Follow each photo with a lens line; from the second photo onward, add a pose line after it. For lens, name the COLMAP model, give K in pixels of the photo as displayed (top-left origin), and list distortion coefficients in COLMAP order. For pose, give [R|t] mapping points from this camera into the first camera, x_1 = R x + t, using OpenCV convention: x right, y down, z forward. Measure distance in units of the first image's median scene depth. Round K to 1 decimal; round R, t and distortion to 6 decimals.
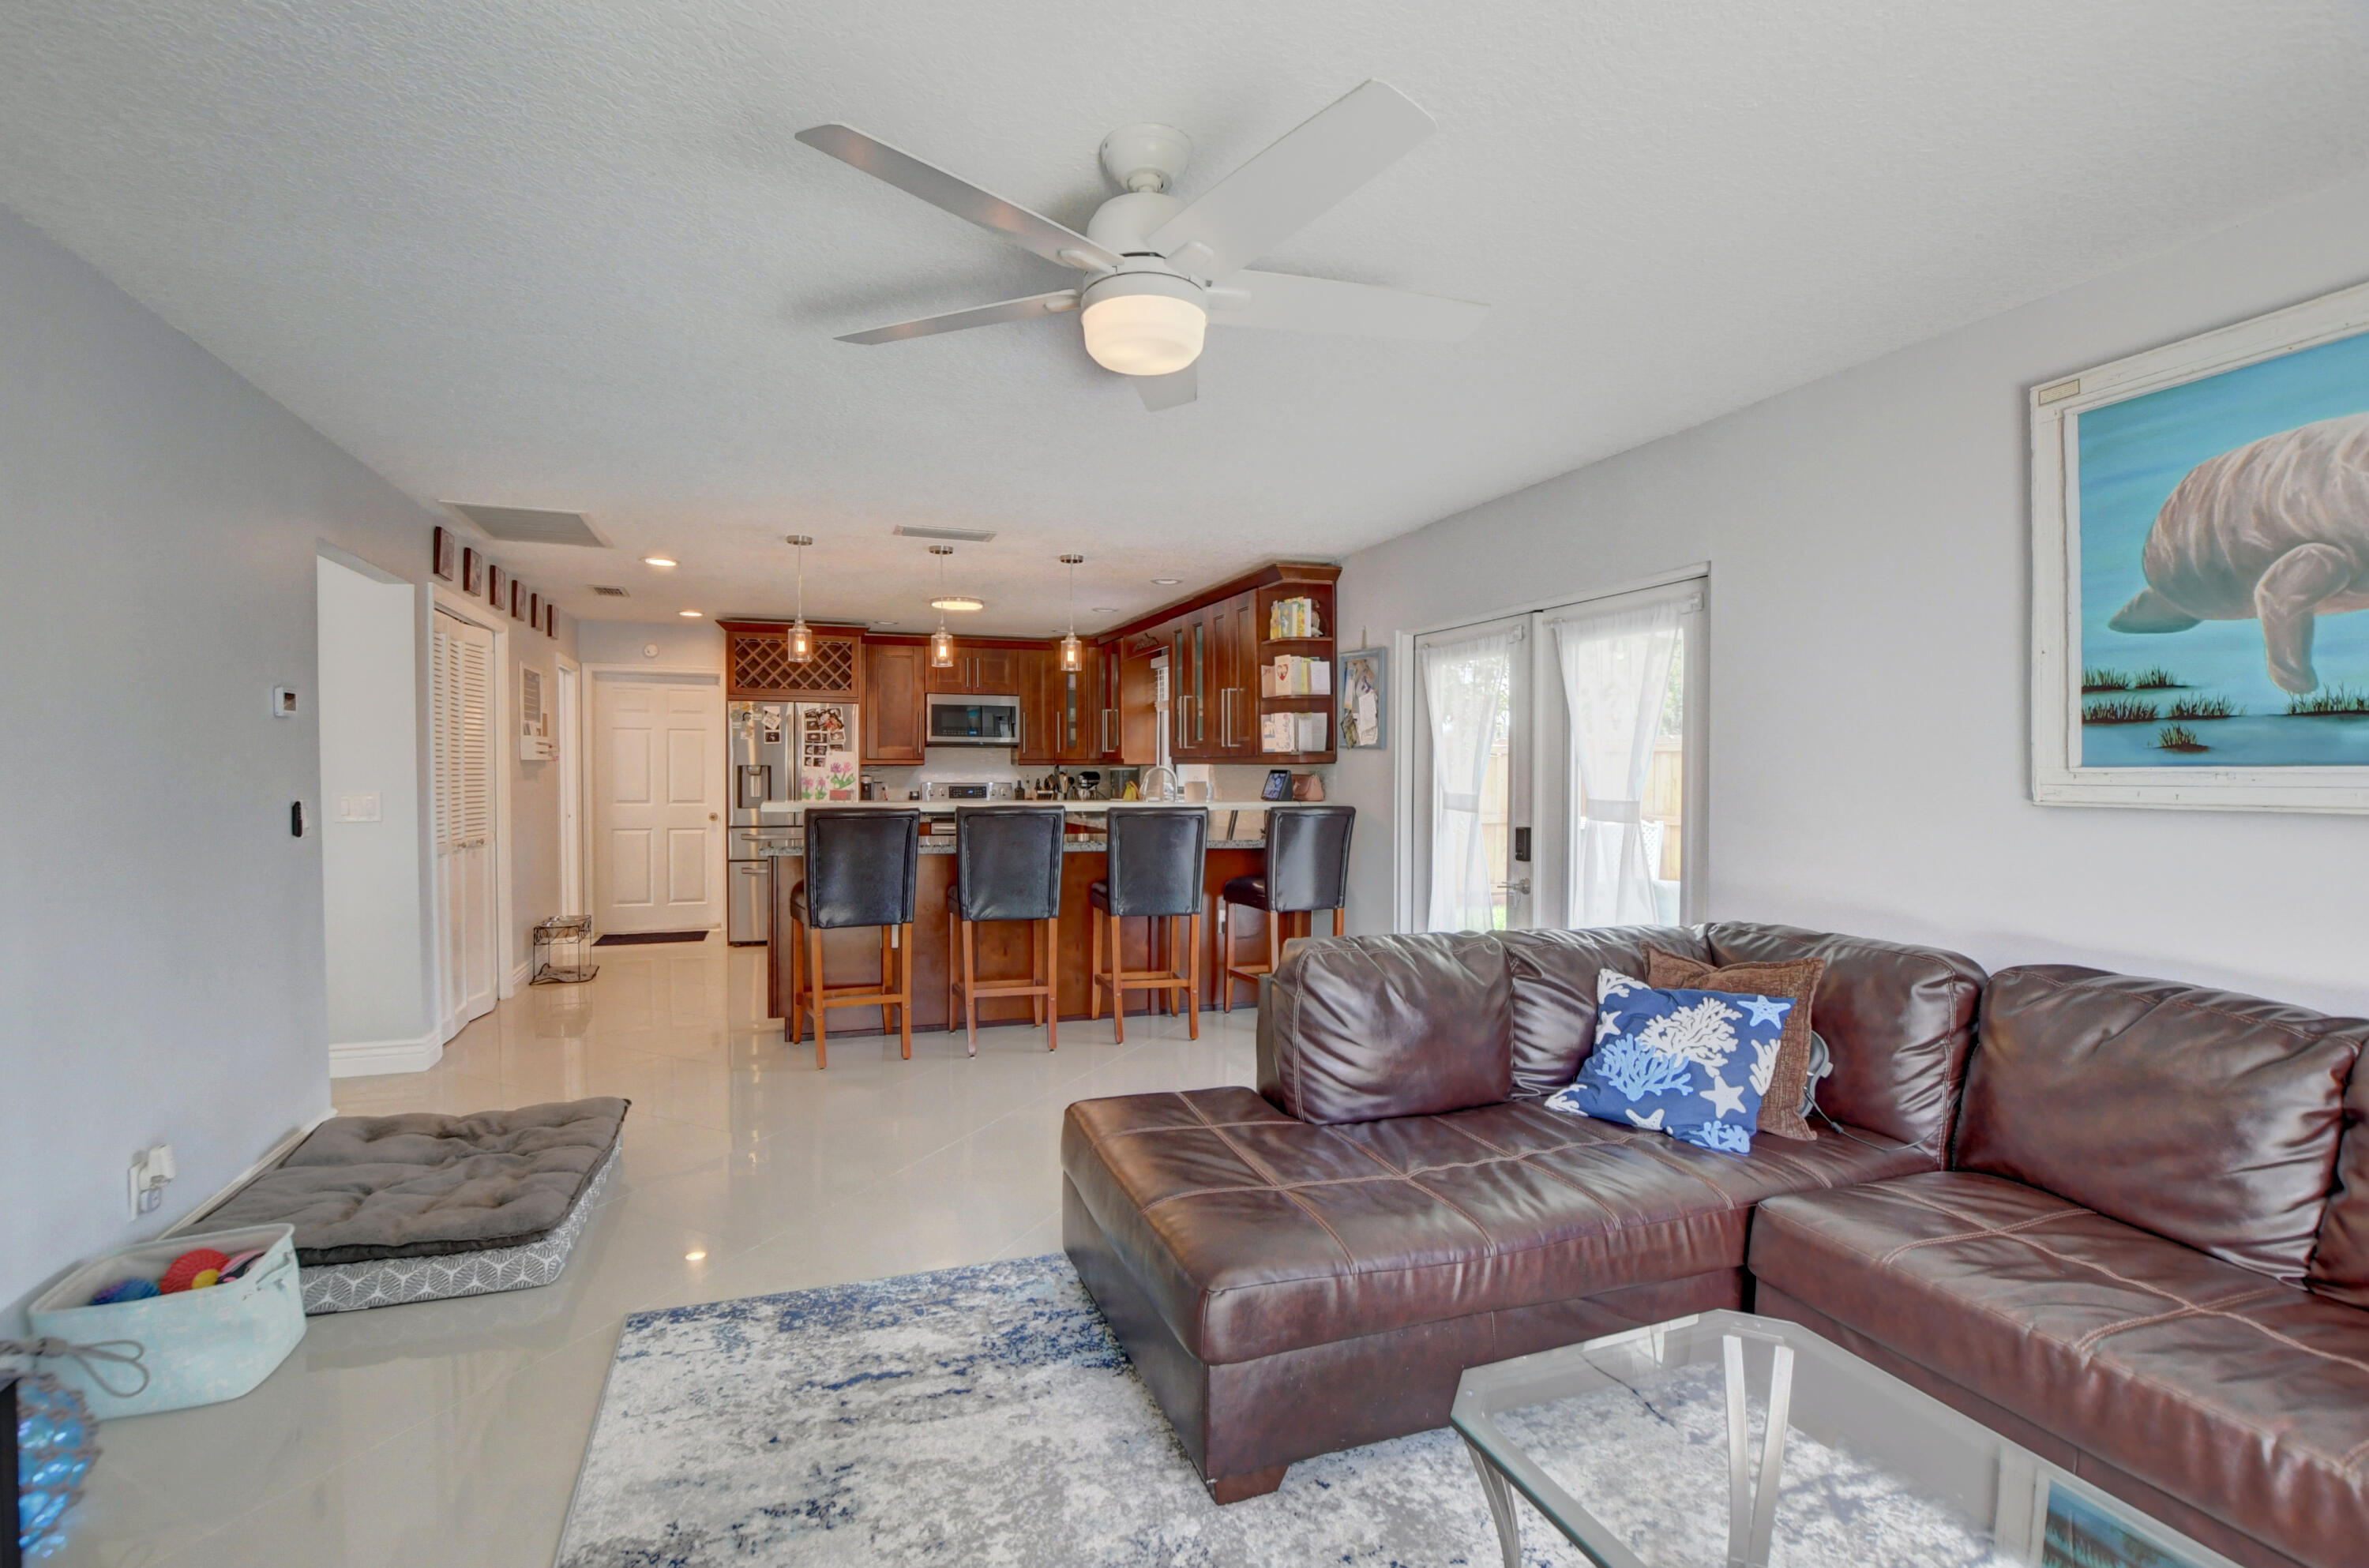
lens RADIAL K [[1051.7, 0, 1162.2], [0, 1051.7, 792.2], [0, 0, 1]] dist [-0.038209, 0.007615]
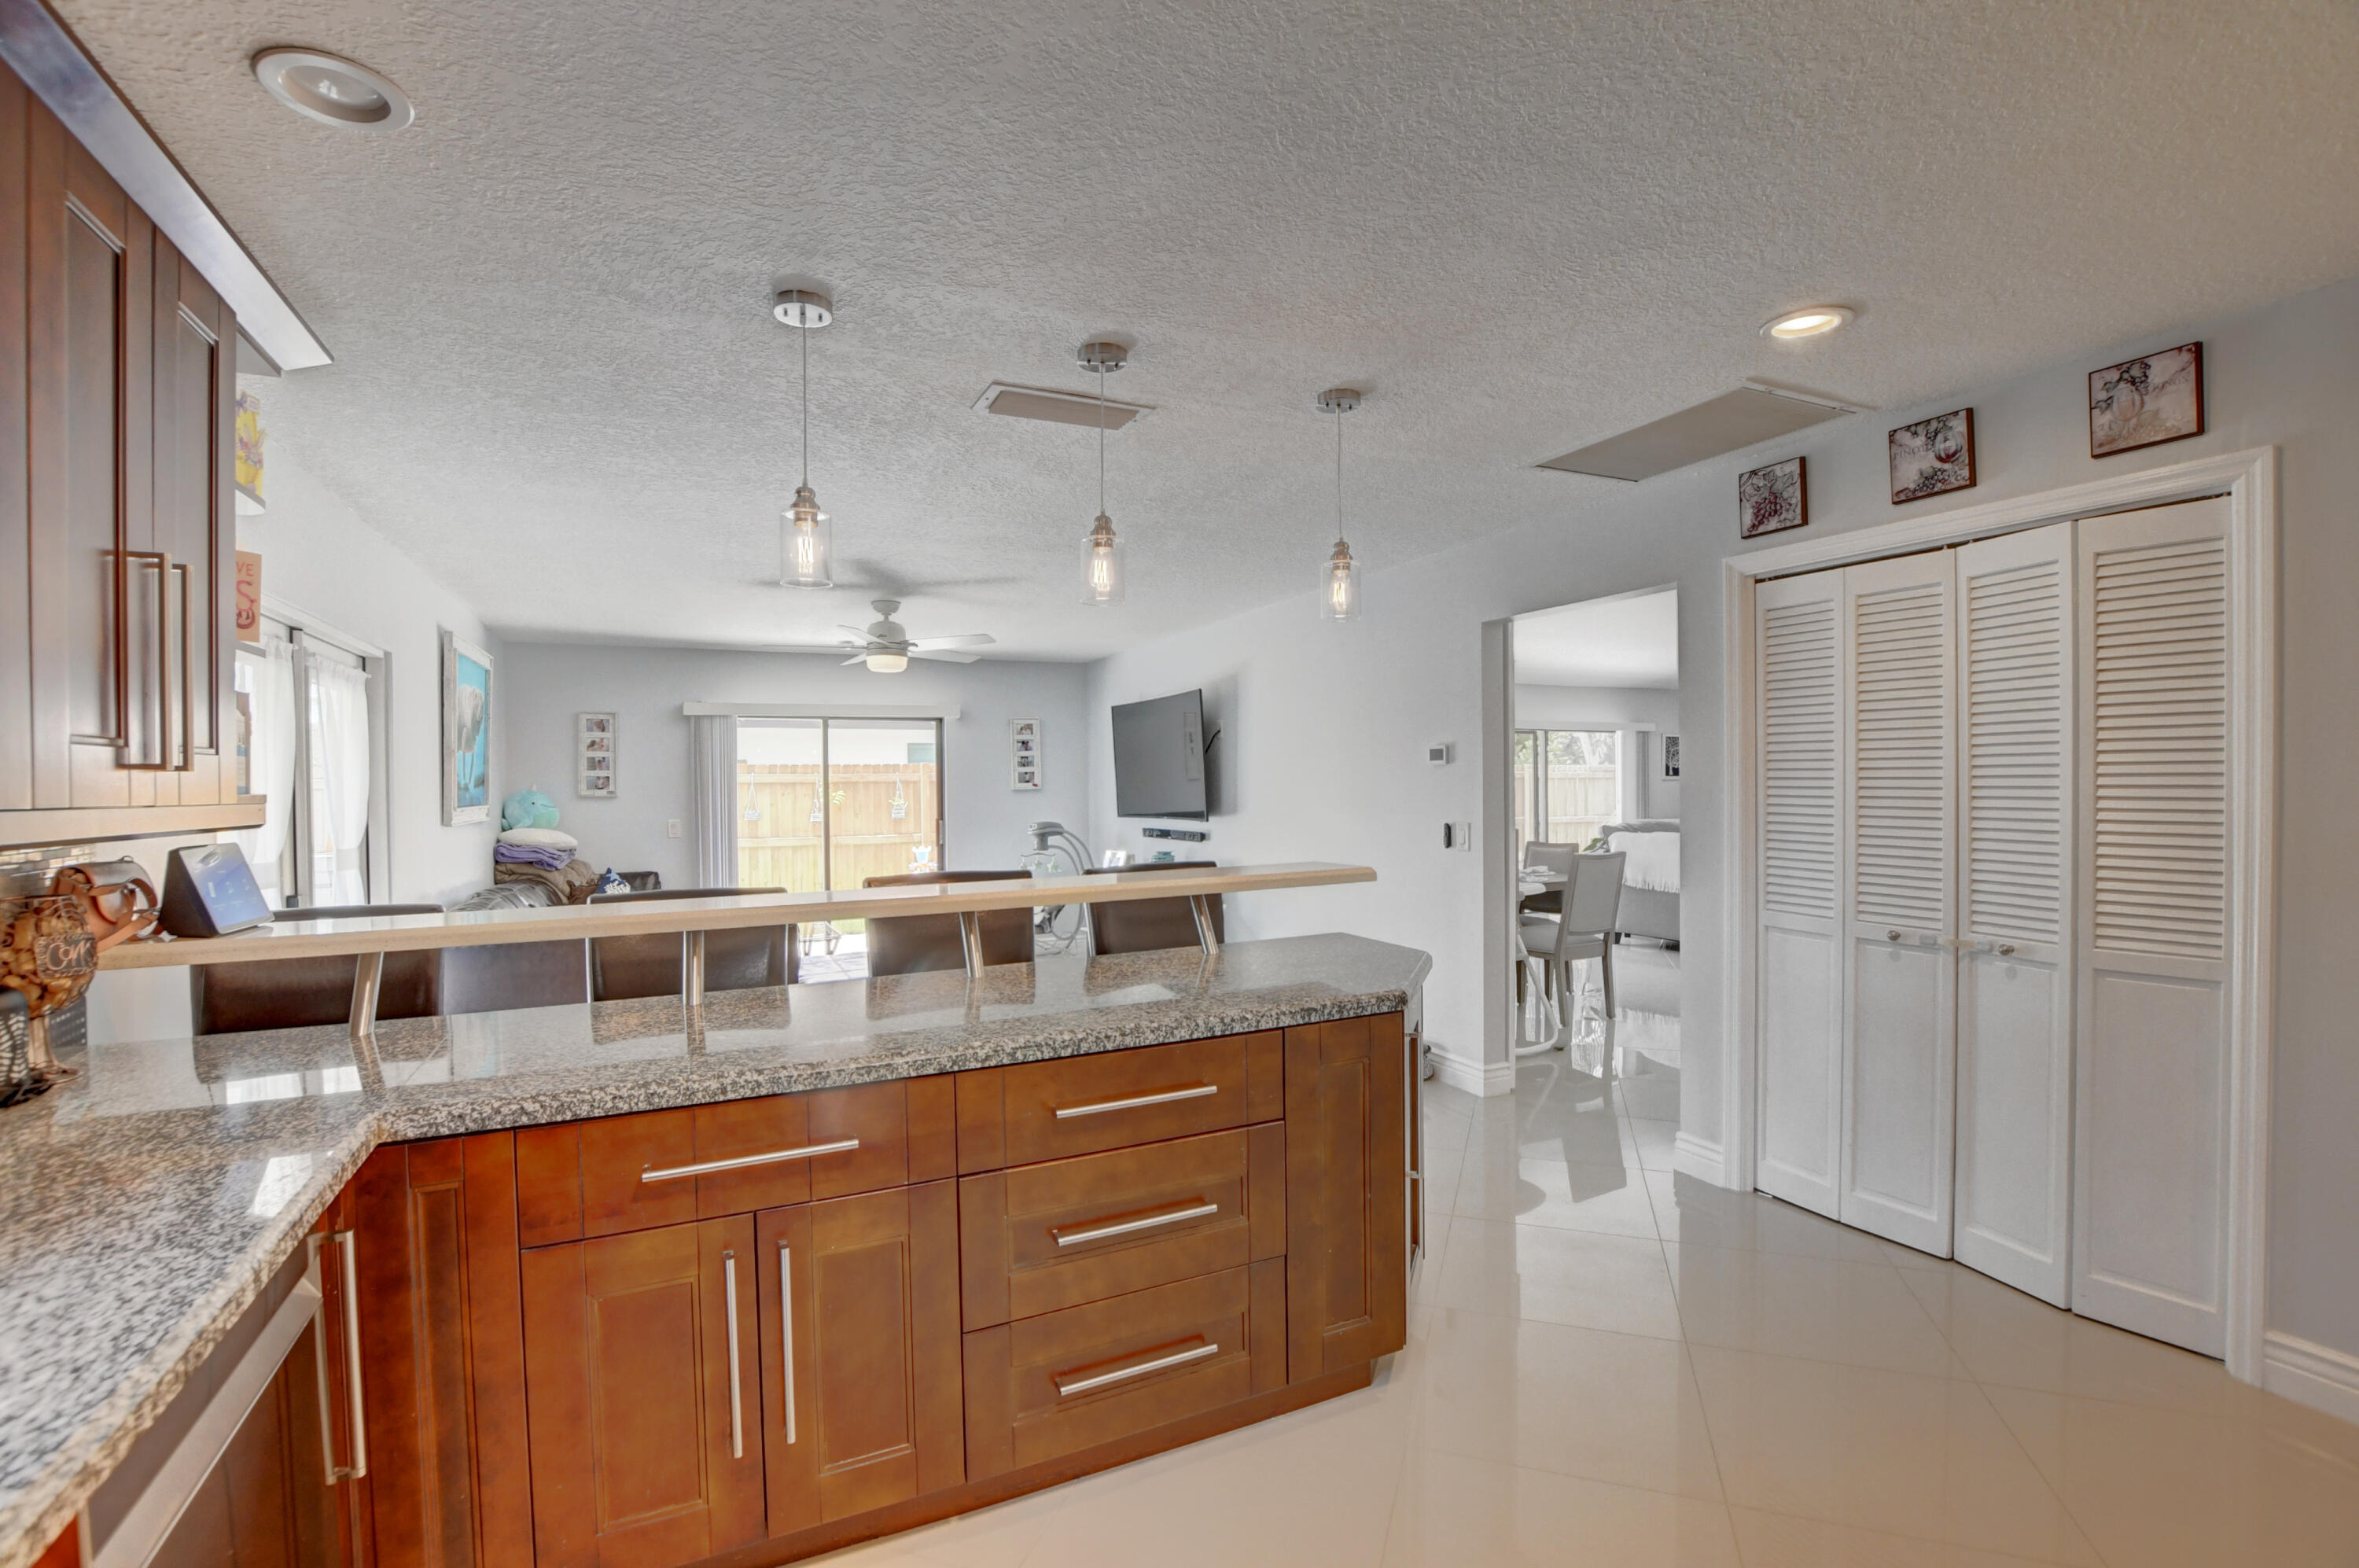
lens RADIAL K [[1047.3, 0, 1157.3], [0, 1047.3, 792.1], [0, 0, 1]] dist [-0.038209, 0.007615]
pose [[-0.996118, 0.013473, -0.086986, -0.179422], [0.010719, 0.999429, 0.032045, -0.047140], [0.087369, 0.030989, -0.995694, 1.373049]]
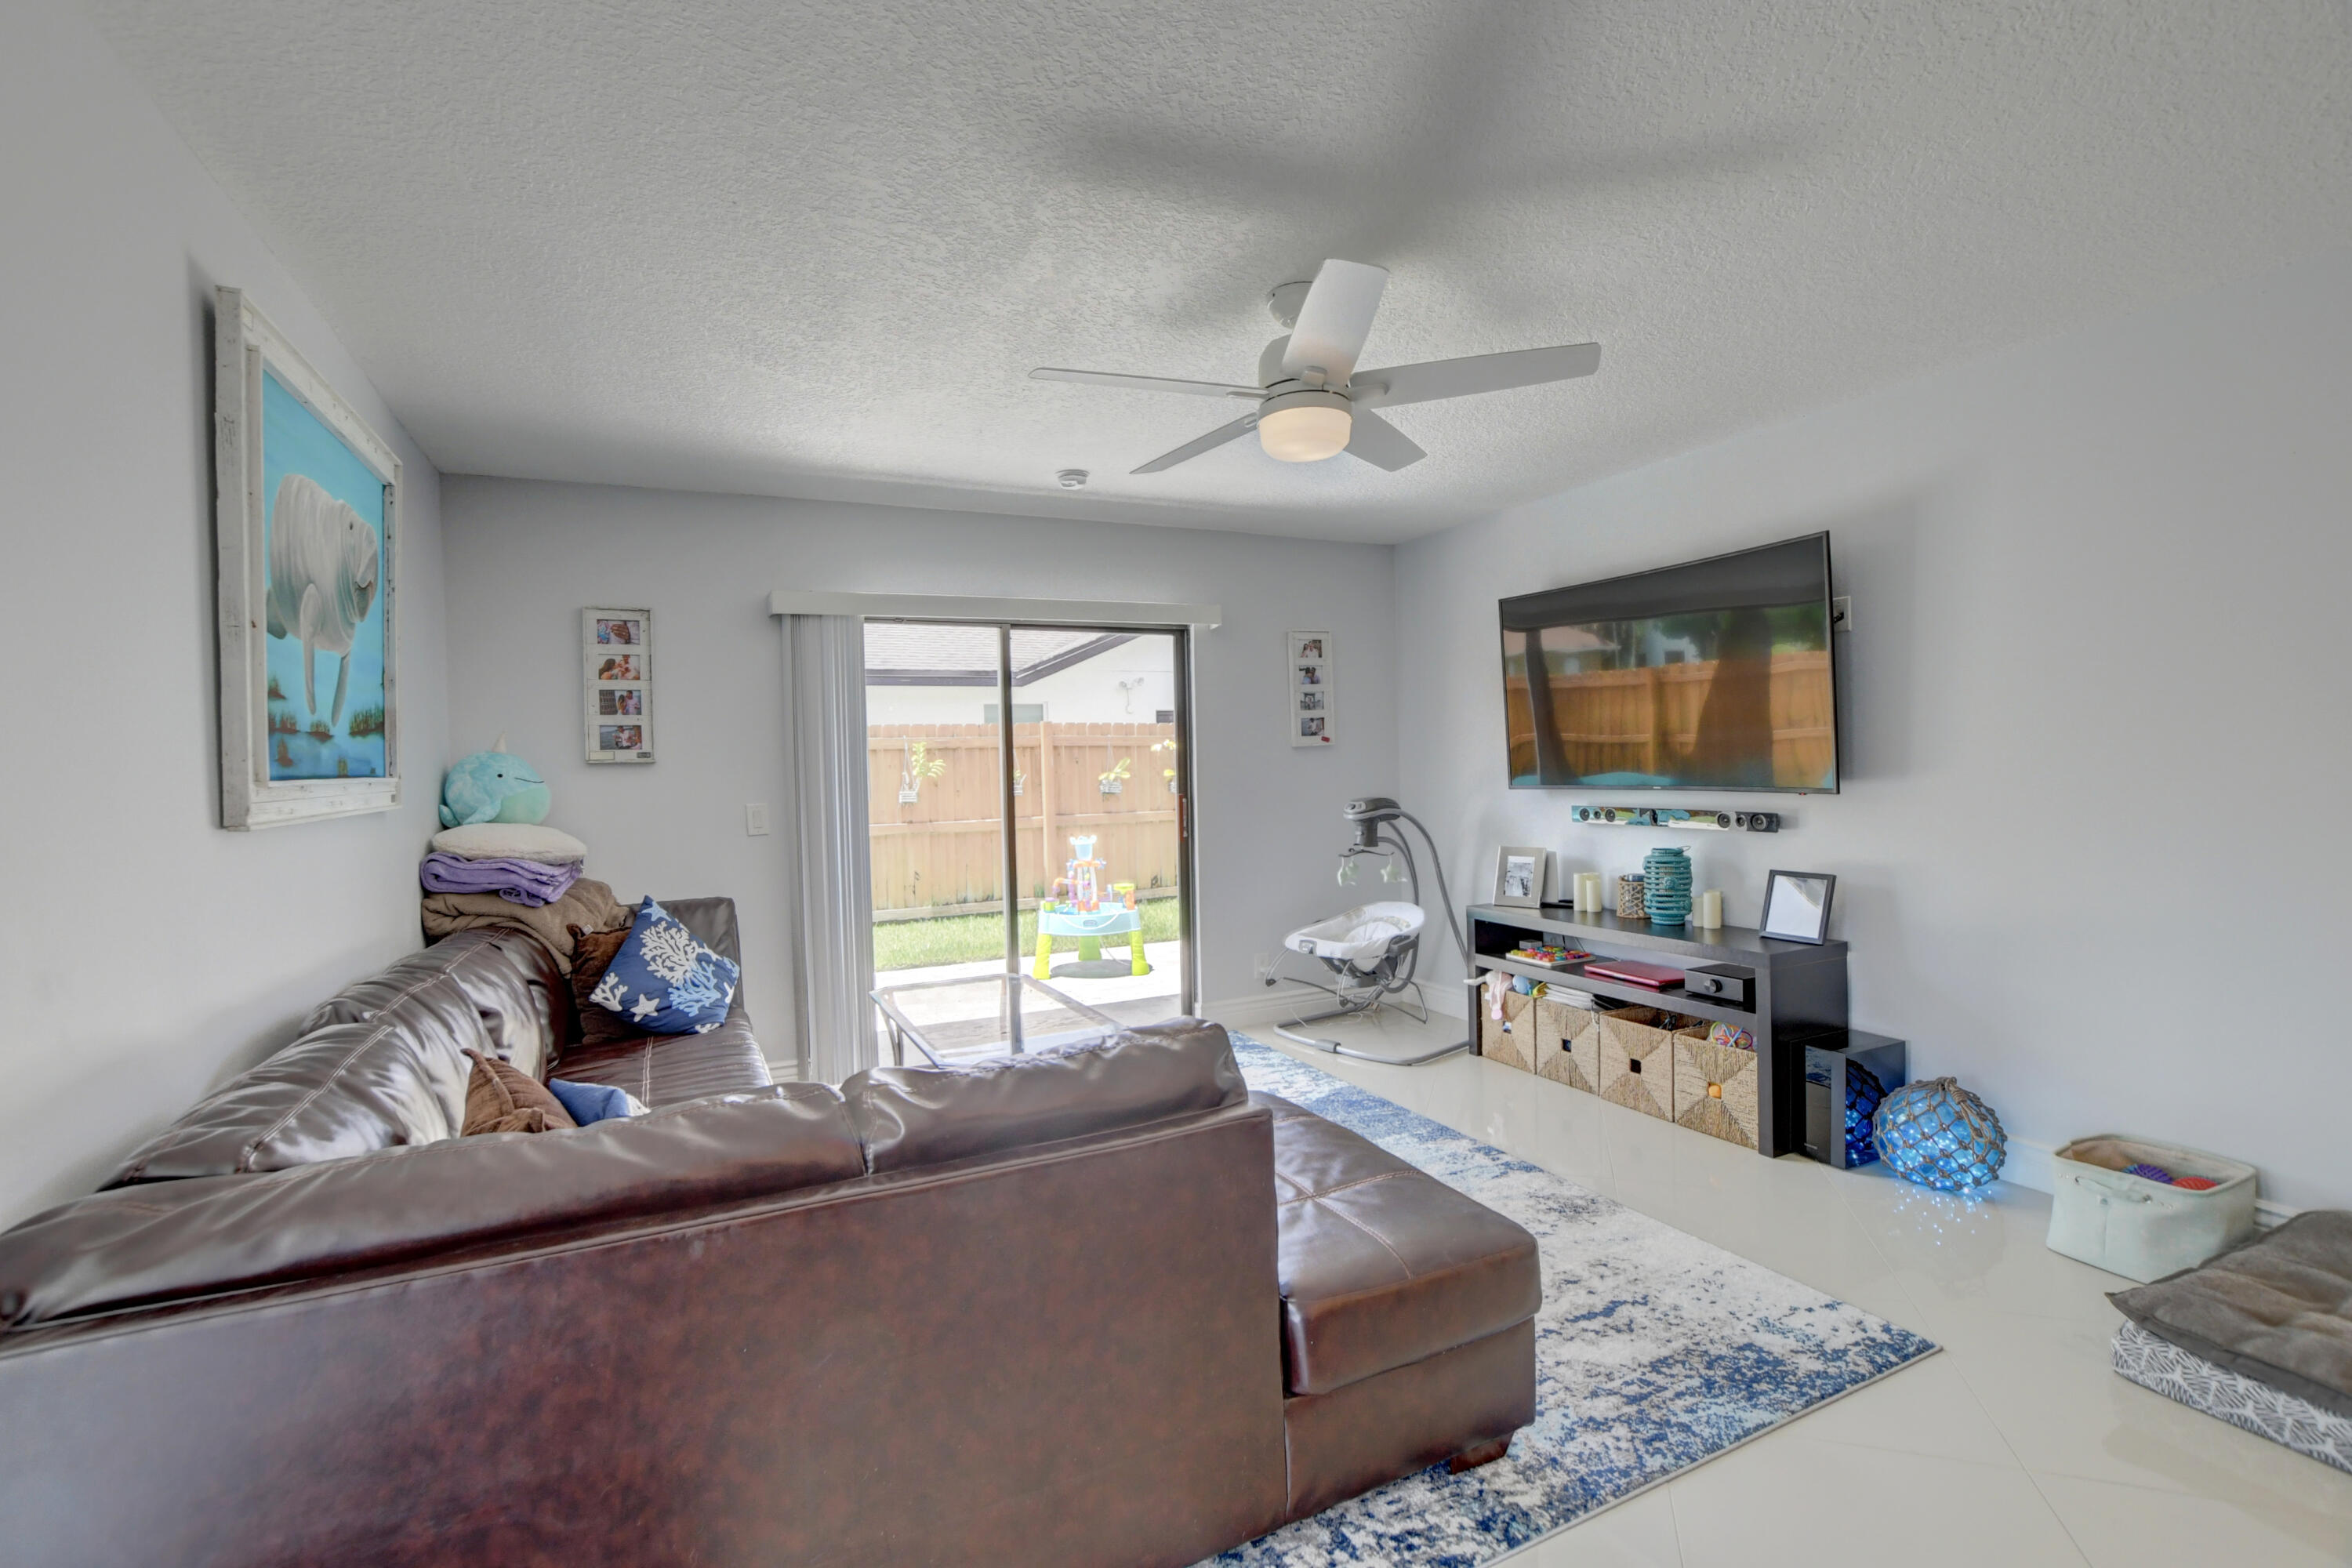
lens RADIAL K [[1044.2, 0, 1153.8], [0, 1044.2, 792.1], [0, 0, 1]] dist [-0.038209, 0.007615]
pose [[-0.995598, 0.027189, -0.089695, 0.101046], [0.022329, 0.998250, 0.054749, -0.018507], [0.091027, 0.052505, -0.994463, 0.768445]]
